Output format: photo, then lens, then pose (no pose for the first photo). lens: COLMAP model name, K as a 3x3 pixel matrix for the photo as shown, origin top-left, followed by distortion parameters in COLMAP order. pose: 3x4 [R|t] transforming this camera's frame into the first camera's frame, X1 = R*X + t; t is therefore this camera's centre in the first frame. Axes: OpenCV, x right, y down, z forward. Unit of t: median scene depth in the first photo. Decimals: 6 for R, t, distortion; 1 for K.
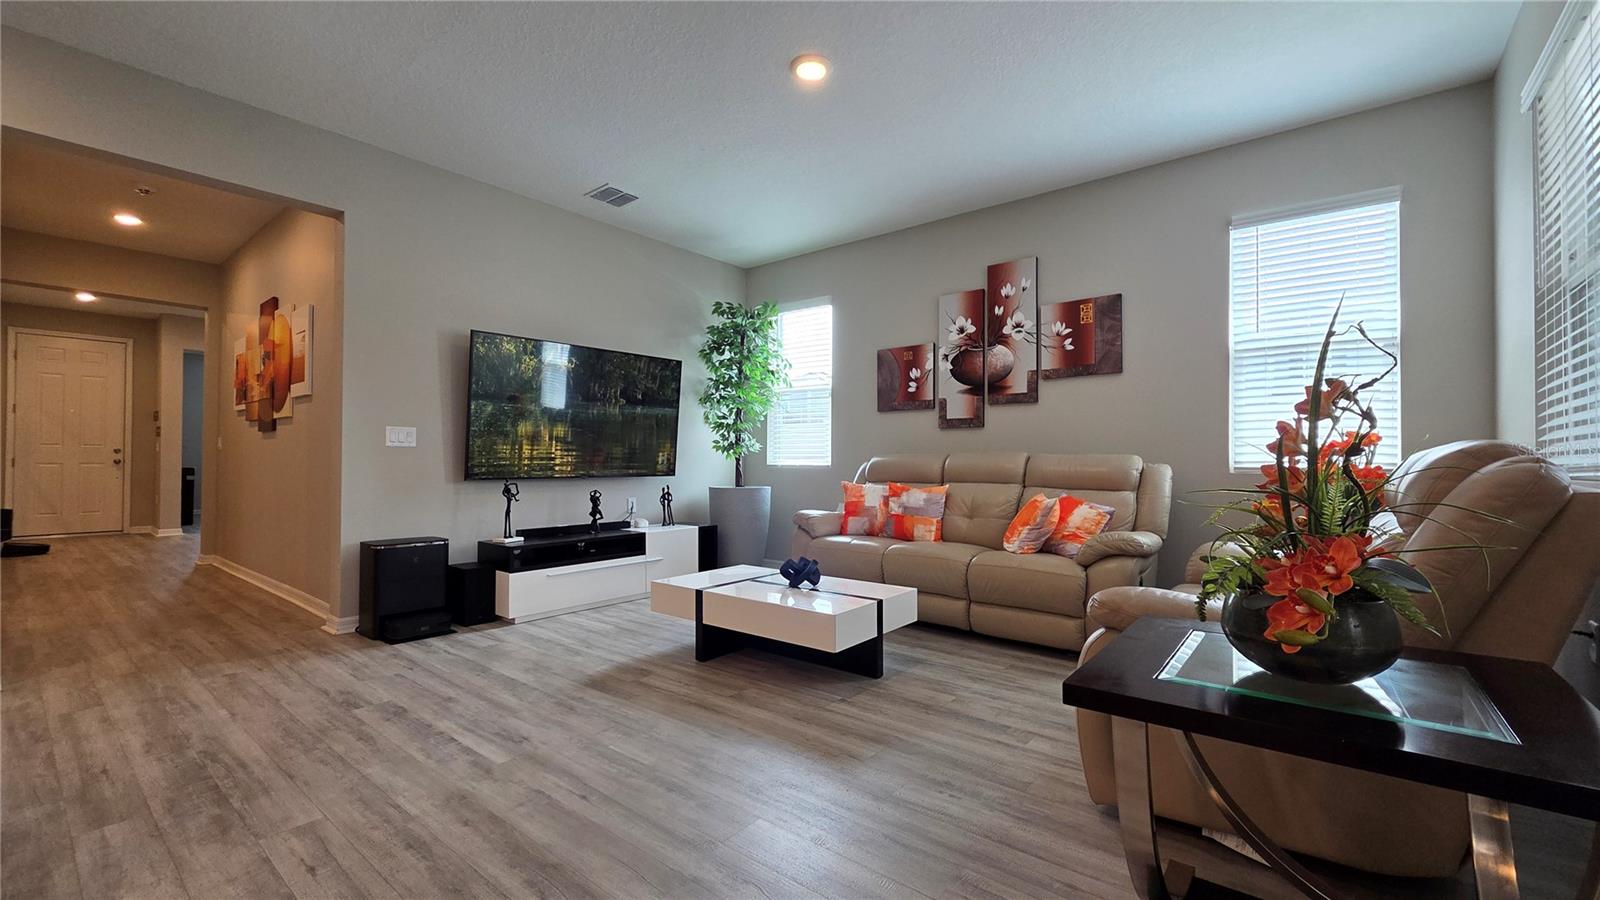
lens RADIAL K [[652.1, 0, 800.0], [0, 652.1, 450.0], [0, 0, 1]] dist [-0.001307, -0.000103]
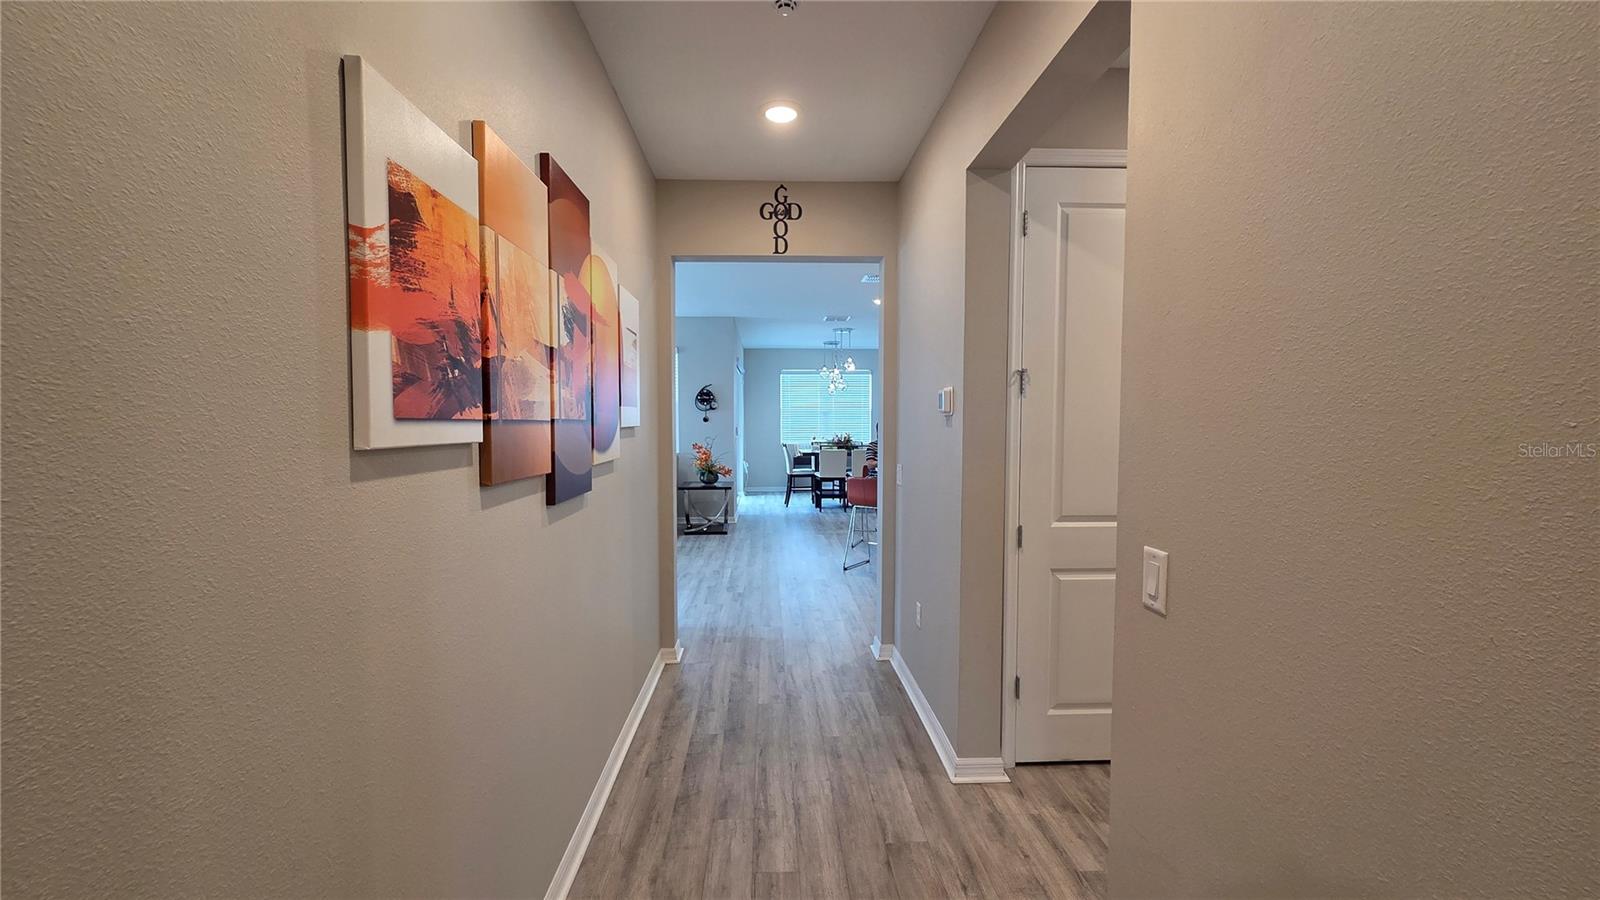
lens RADIAL K [[652.1, 0, 800.0], [0, 652.1, 450.0], [0, 0, 1]] dist [-0.001307, -0.000103]
pose [[-0.664681, -0.041771, 0.745958, -2.403979], [-0.016949, 0.999022, 0.040839, -0.161118], [-0.746935, 0.014502, -0.664739, 2.286743]]
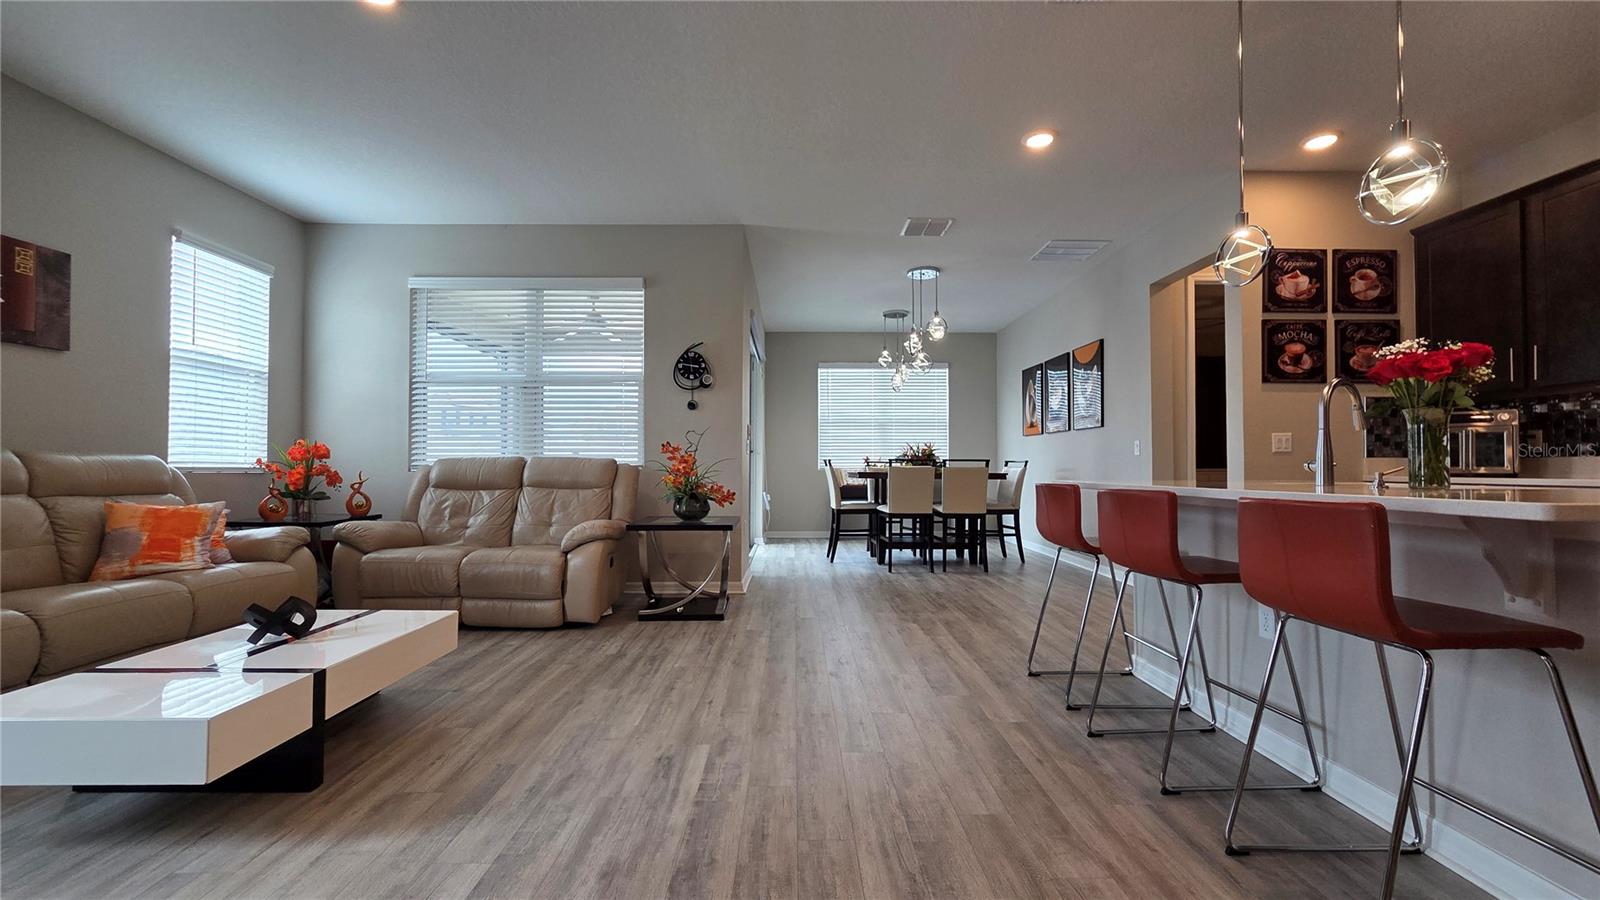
lens RADIAL K [[652.1, 0, 800.0], [0, 652.1, 450.0], [0, 0, 1]] dist [-0.001307, -0.000103]
pose [[-0.636260, 0.014250, 0.771343, -1.166423], [-0.019721, 0.999202, -0.034726, 0.022671], [-0.771223, -0.037307, -0.635471, 1.326227]]
